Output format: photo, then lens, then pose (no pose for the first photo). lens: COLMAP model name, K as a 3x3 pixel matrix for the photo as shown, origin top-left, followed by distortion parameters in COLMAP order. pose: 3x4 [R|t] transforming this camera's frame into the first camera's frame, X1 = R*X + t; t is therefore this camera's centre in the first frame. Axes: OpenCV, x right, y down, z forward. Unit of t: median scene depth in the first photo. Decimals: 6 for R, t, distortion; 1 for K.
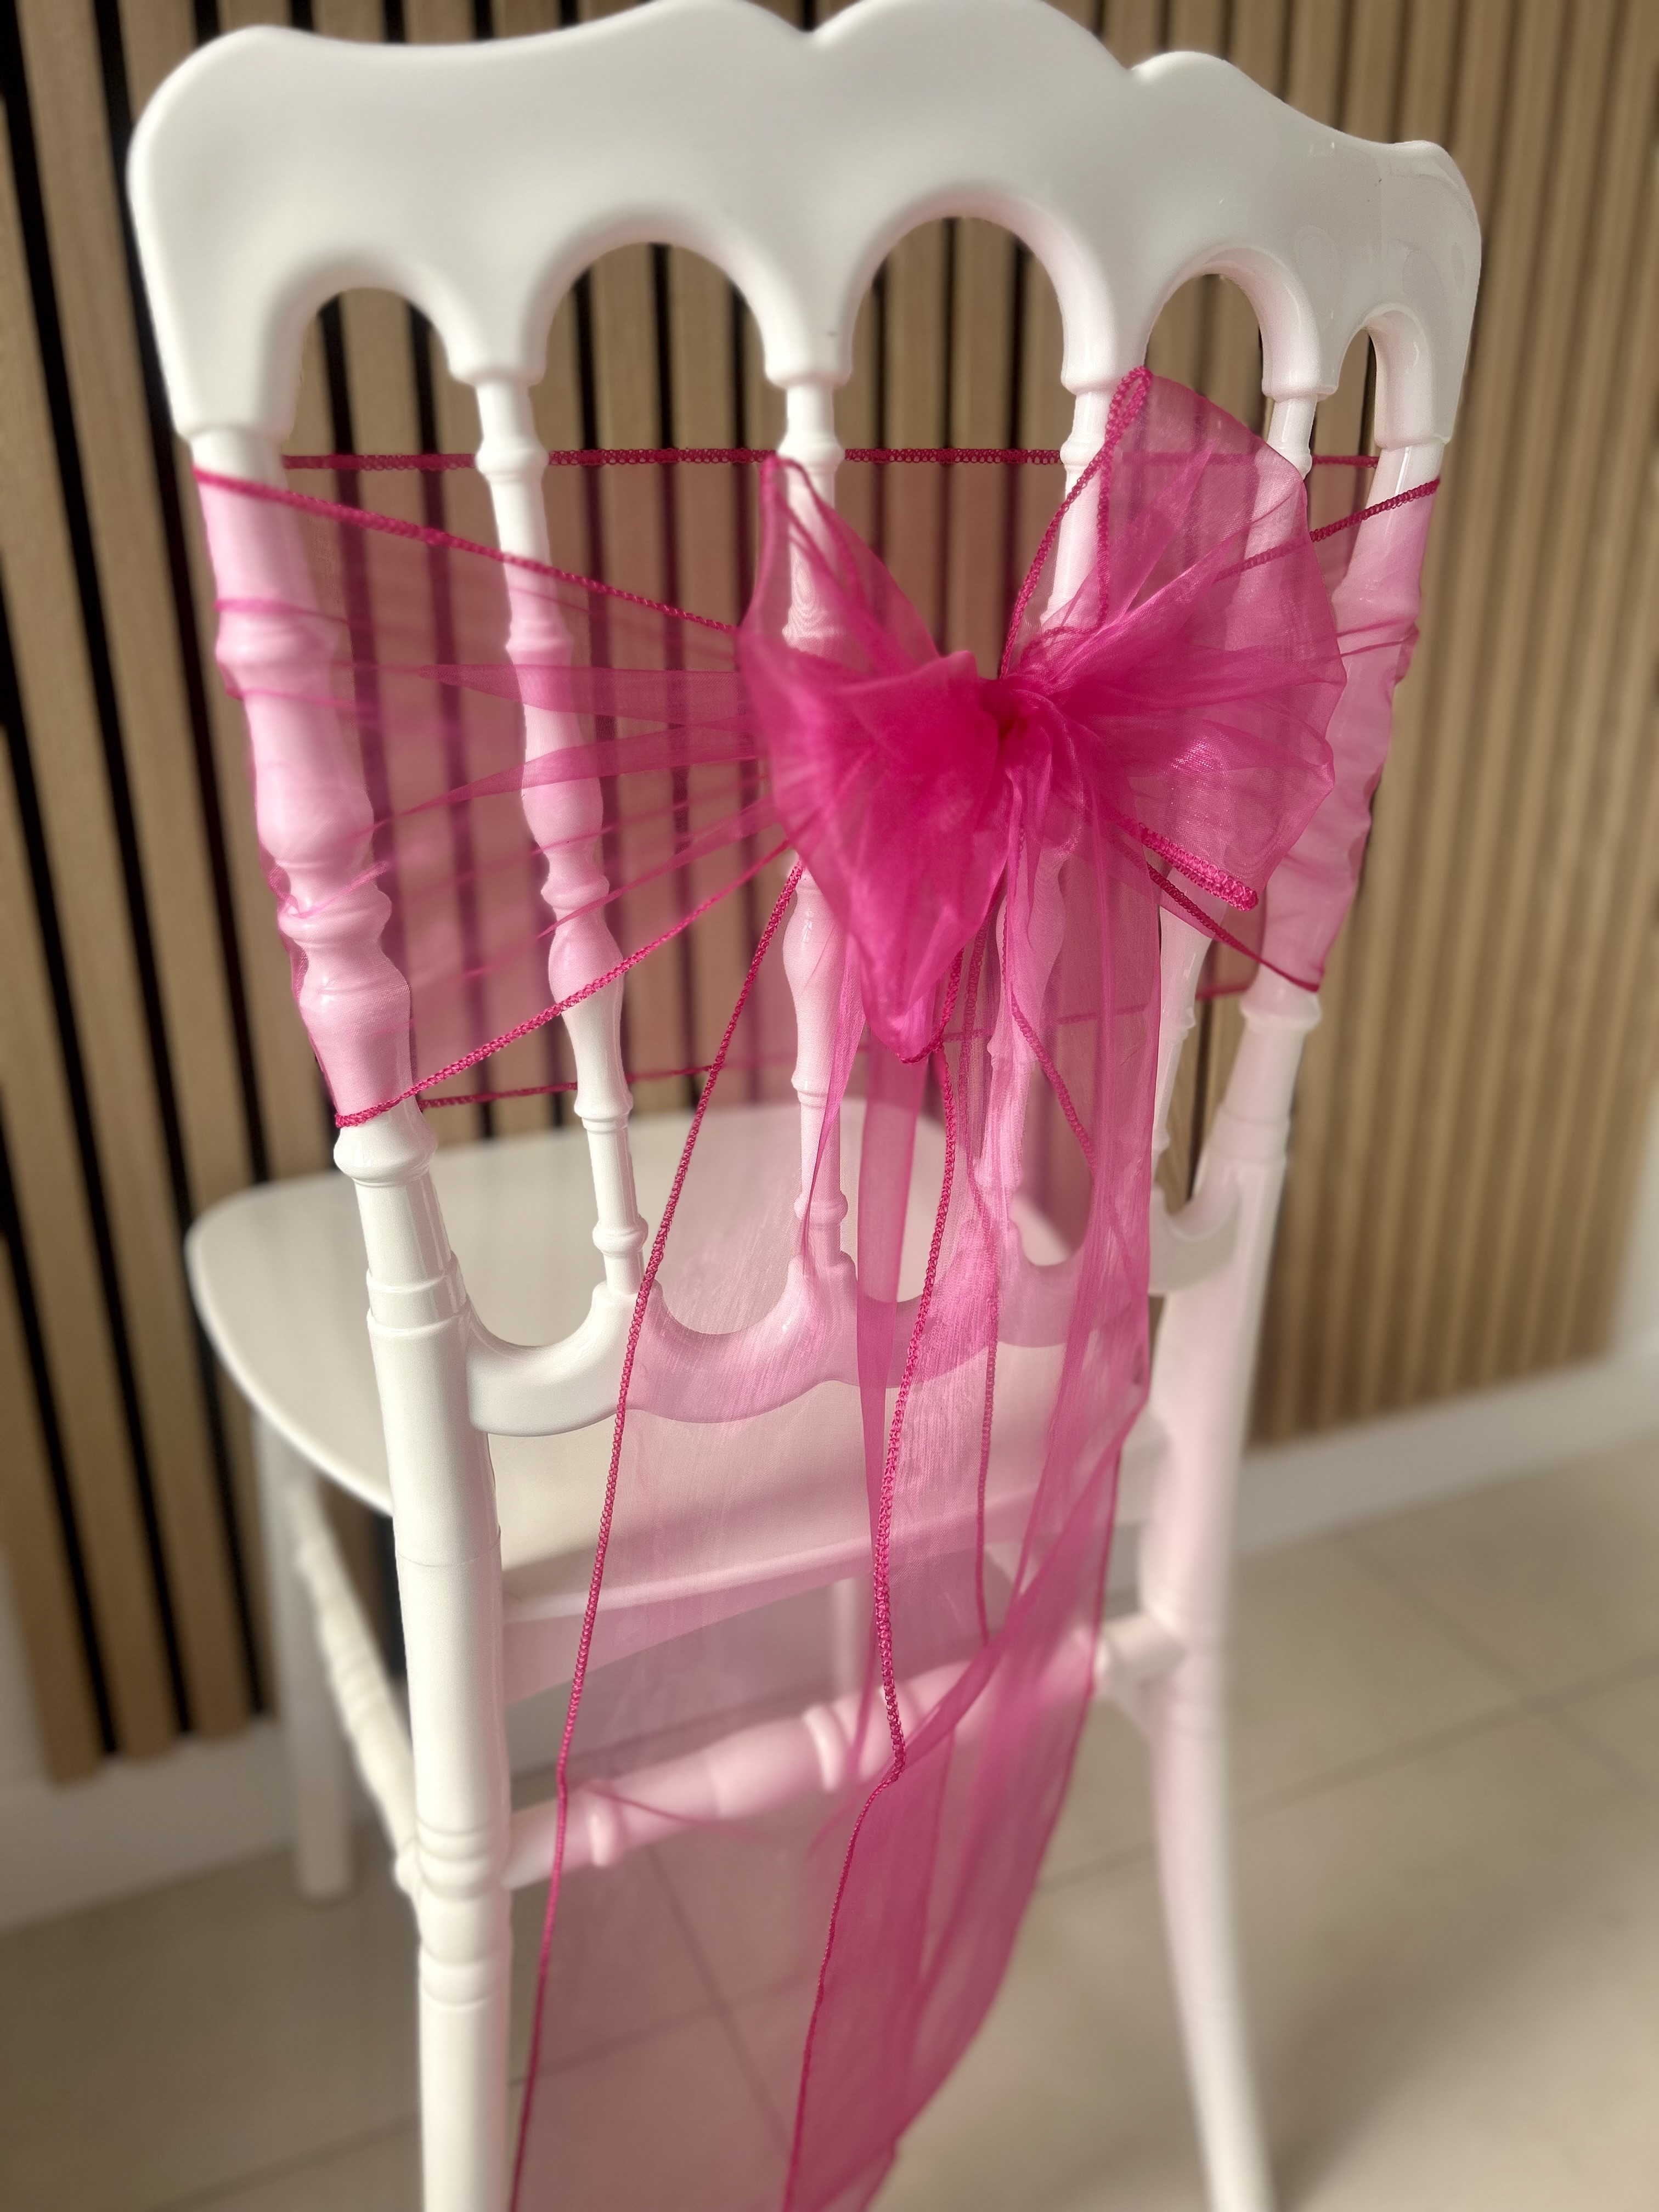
lens RADIAL K [[1687.5, 0, 825.6], [0, 1687.5, 1113.2], [0, 0, 1]] dist [0.002752, -0.020464]
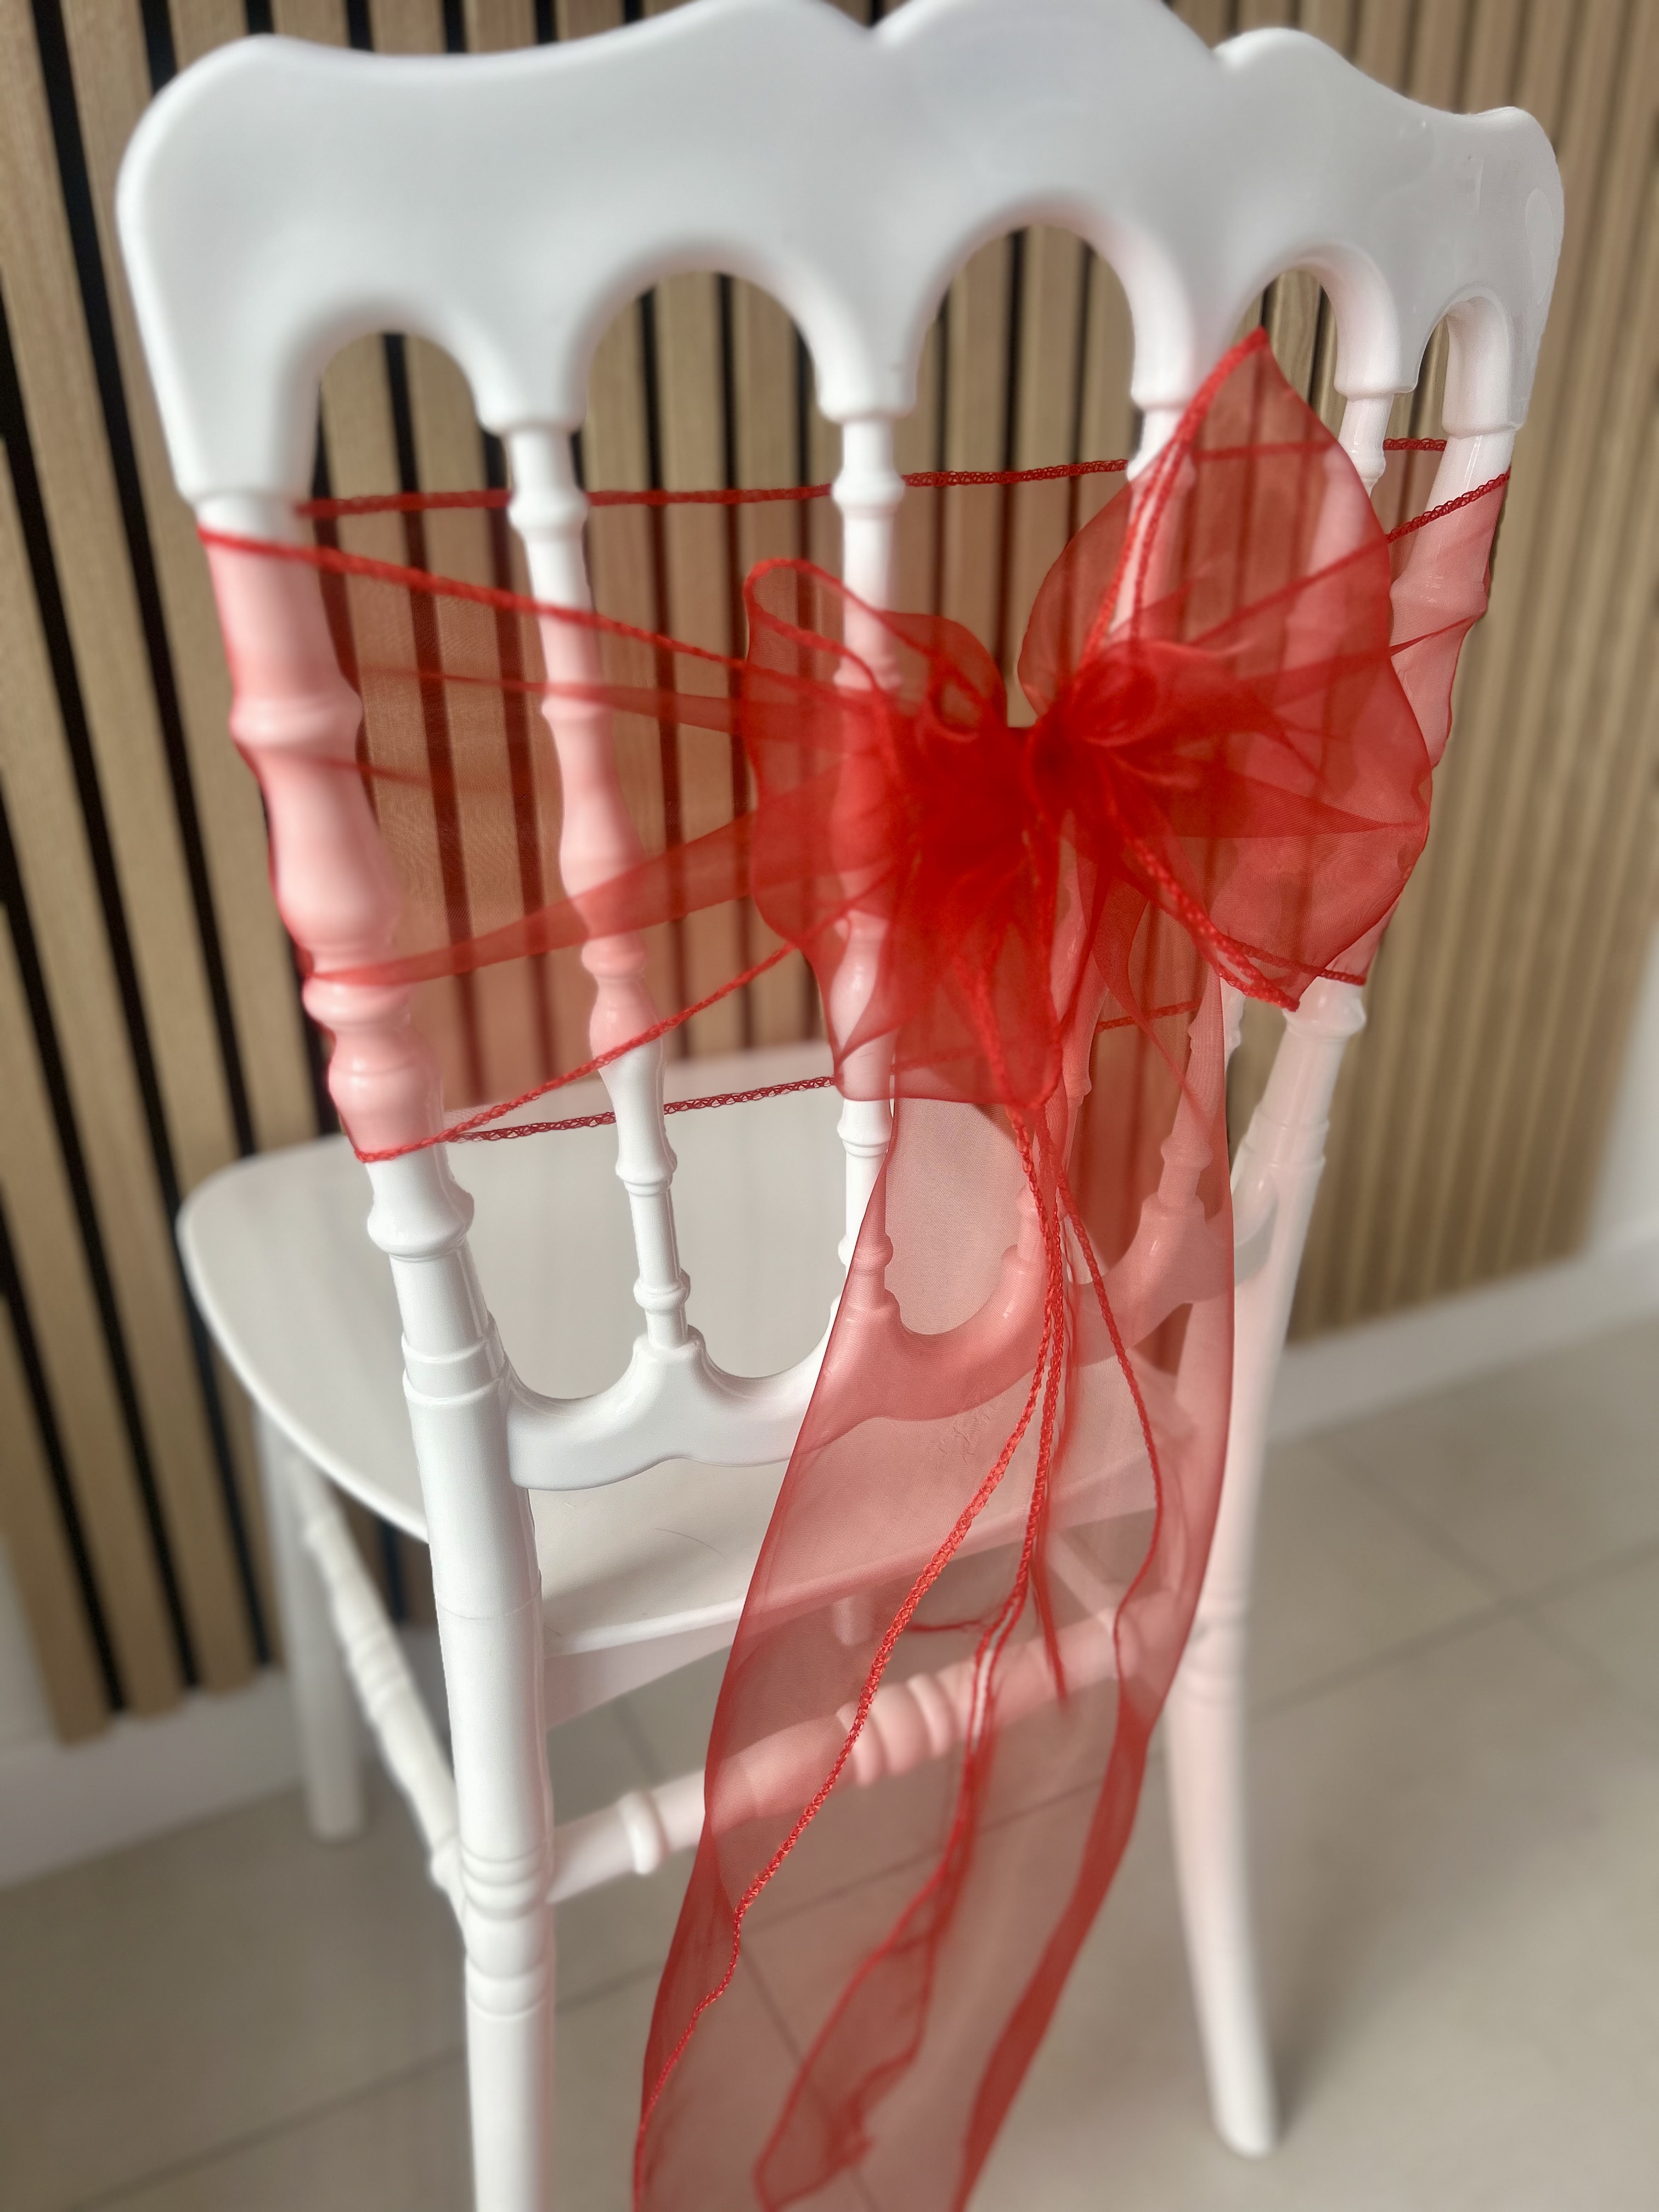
lens RADIAL K [[1687.5, 0, 816.8], [0, 1687.5, 1107.2], [0, 0, 1]] dist [0.002752, -0.020464]
pose [[0.999395, -0.018016, 0.029758, -0.058301], [0.015084, 0.995269, 0.095976, -0.120230], [-0.031347, -0.095469, 0.994939, 0.043264]]
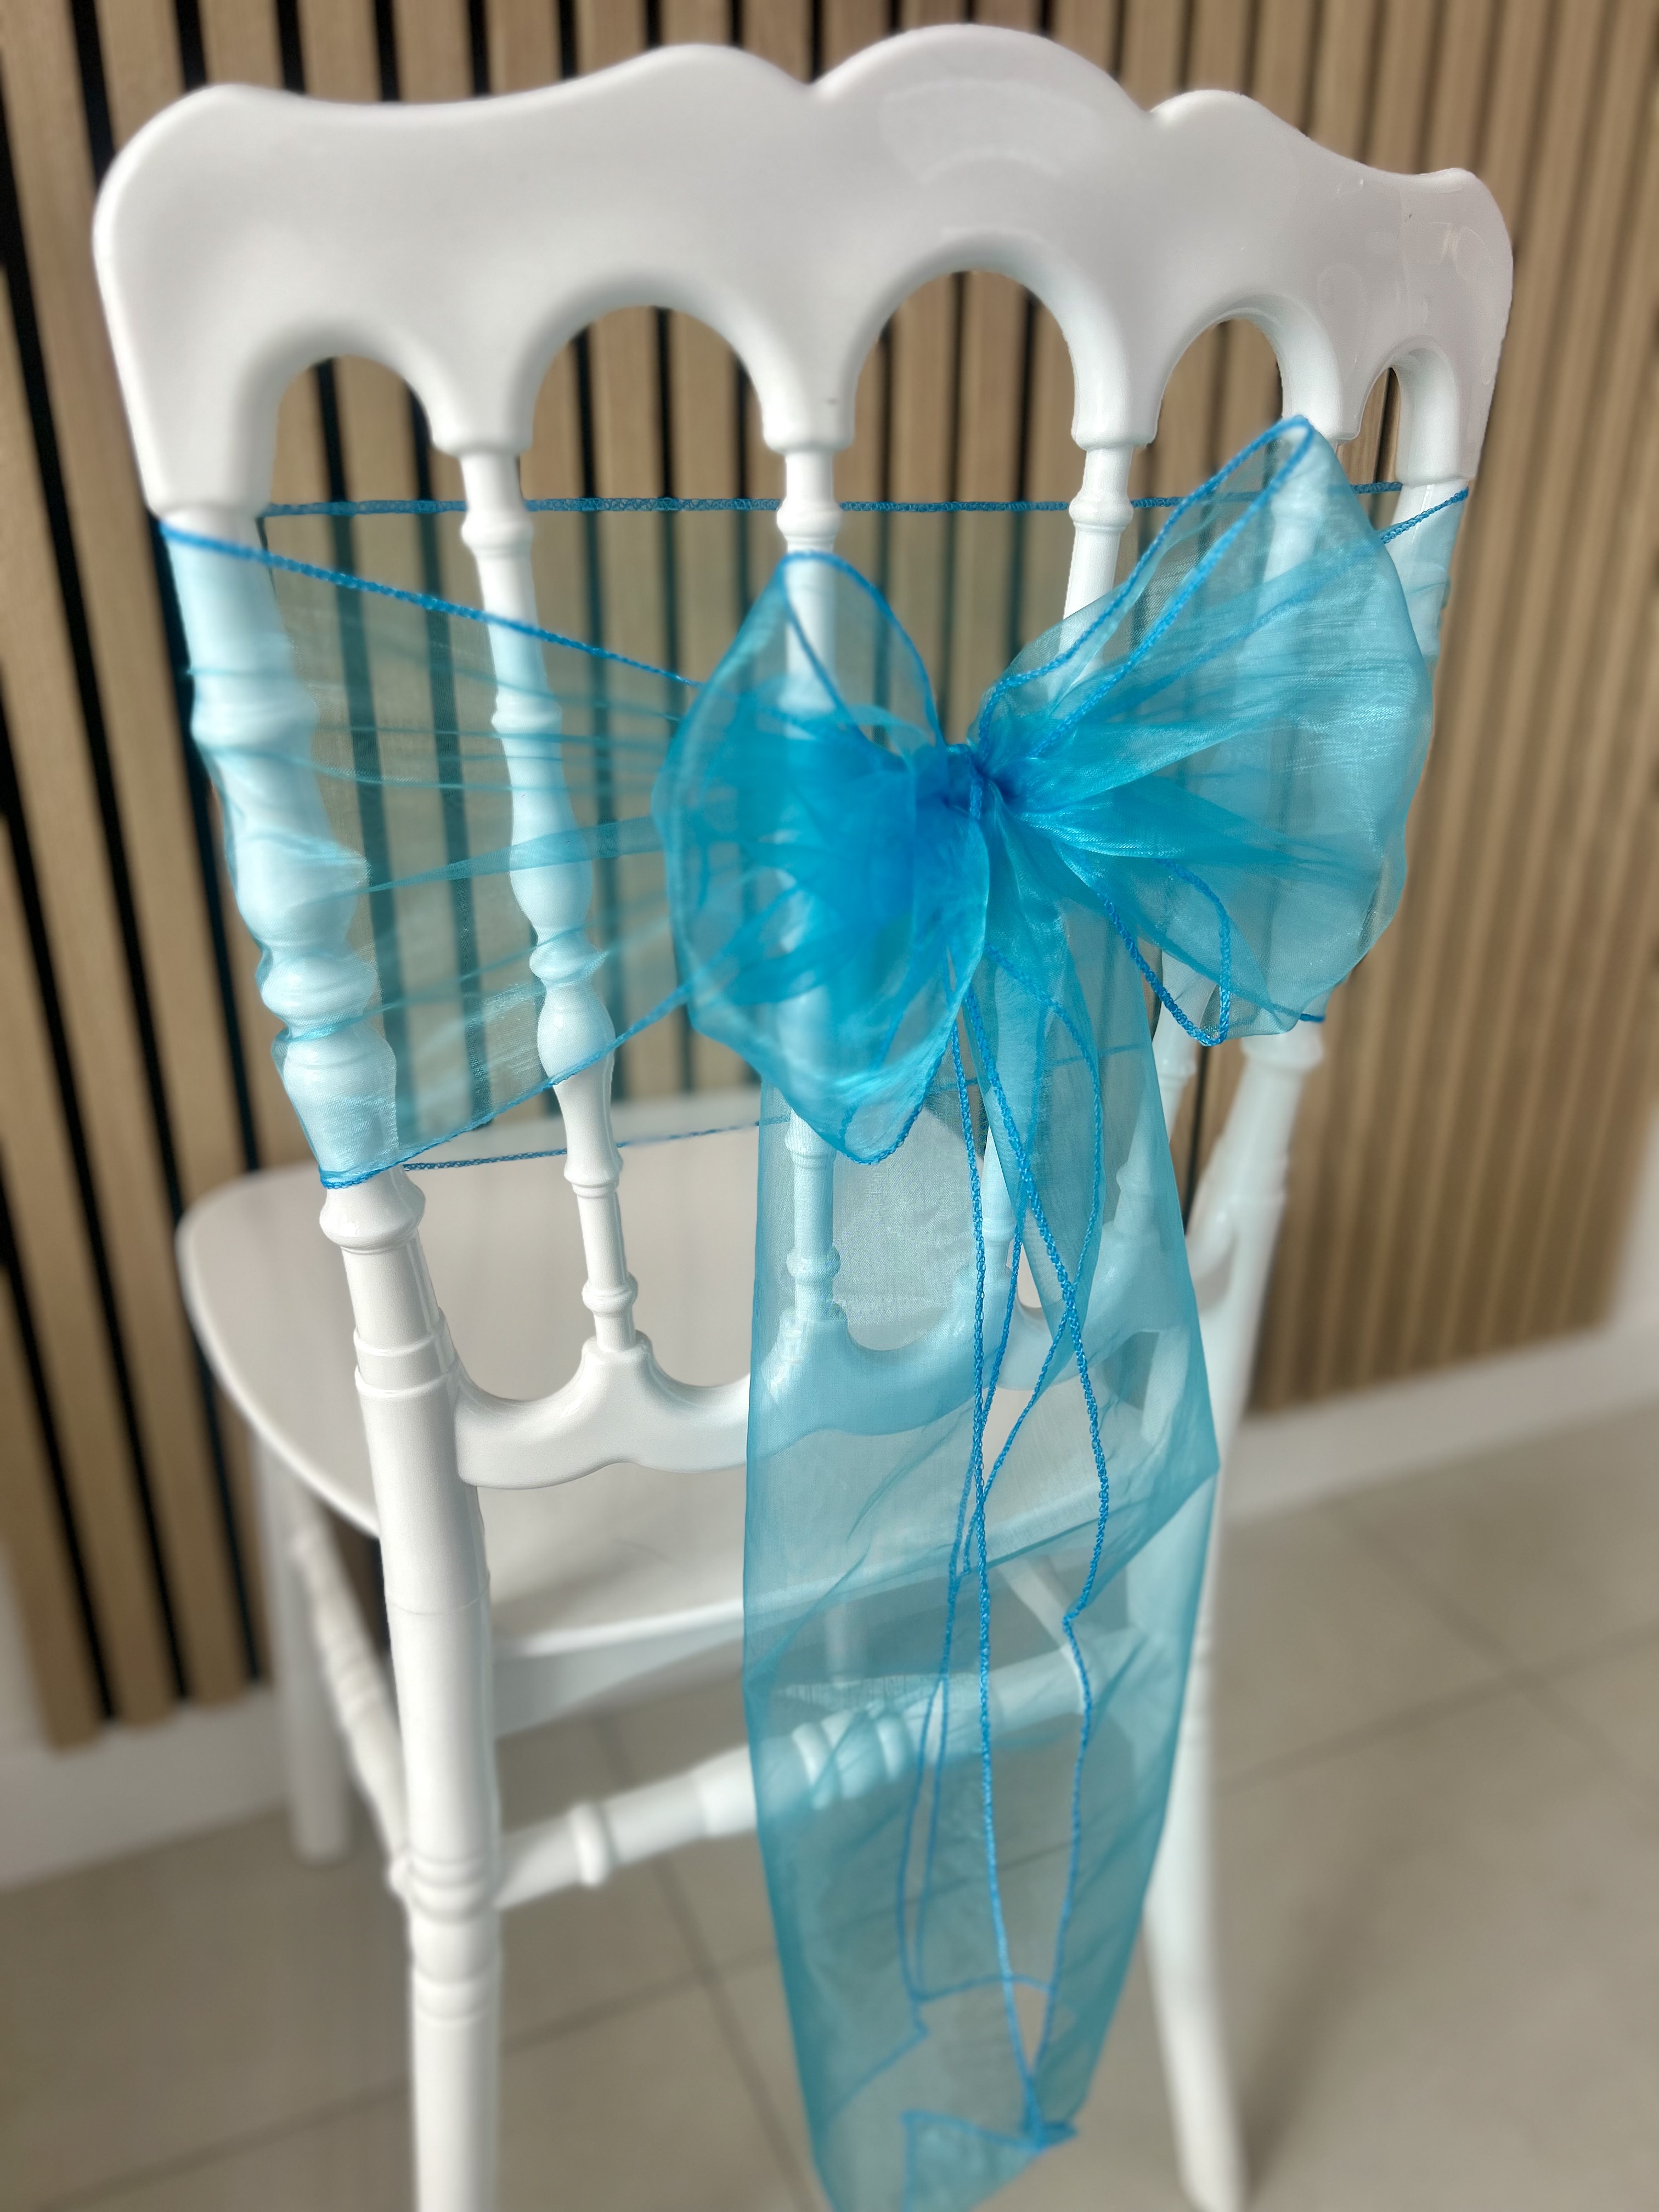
lens RADIAL K [[1687.5, 0, 818.2], [0, 1687.5, 1104.6], [0, 0, 1]] dist [0.002752, -0.020464]
pose [[0.999911, 0.012081, -0.005631, 0.004515], [-0.011751, 0.998404, 0.055235, -0.091986], [0.006289, -0.055163, 0.998458, 0.017415]]
